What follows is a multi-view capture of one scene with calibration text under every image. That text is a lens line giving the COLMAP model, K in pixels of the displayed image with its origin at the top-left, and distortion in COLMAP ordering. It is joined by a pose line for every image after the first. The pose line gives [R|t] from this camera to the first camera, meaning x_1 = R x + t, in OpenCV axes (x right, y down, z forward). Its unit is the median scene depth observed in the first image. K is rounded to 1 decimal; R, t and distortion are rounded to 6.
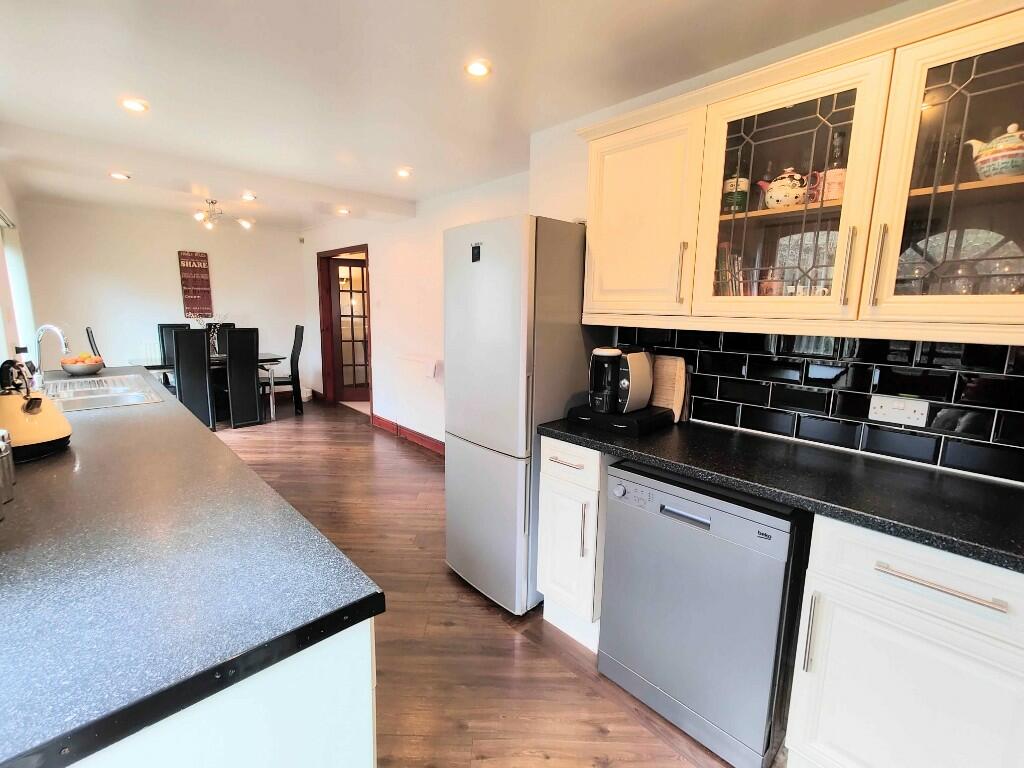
lens RADIAL K [[449.5, 0, 509.8], [0, 449.5, 378.9], [0, 0, 1]] dist [0.002168, 0.000137]
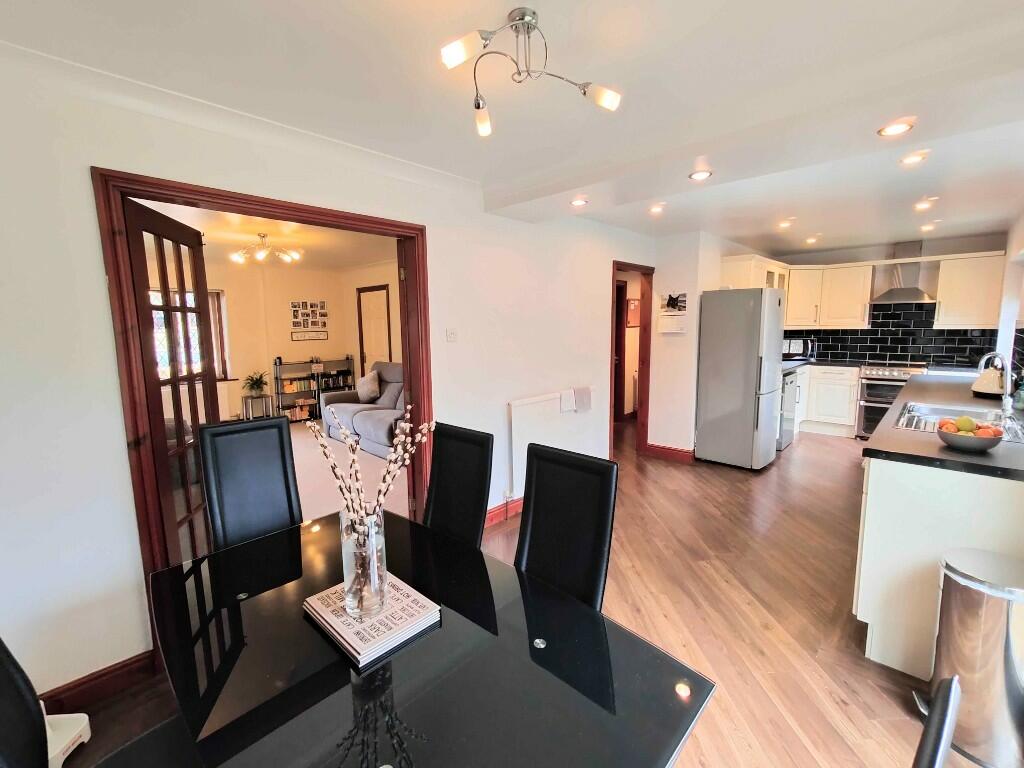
lens RADIAL K [[449.5, 0, 509.8], [0, 449.5, 378.9], [0, 0, 1]] dist [0.002168, 0.000137]
pose [[-0.044696, -0.139228, 0.989251, -1.242333], [0.172713, 0.974253, 0.144920, -0.266142], [-0.983958, 0.177334, -0.019499, 1.304848]]
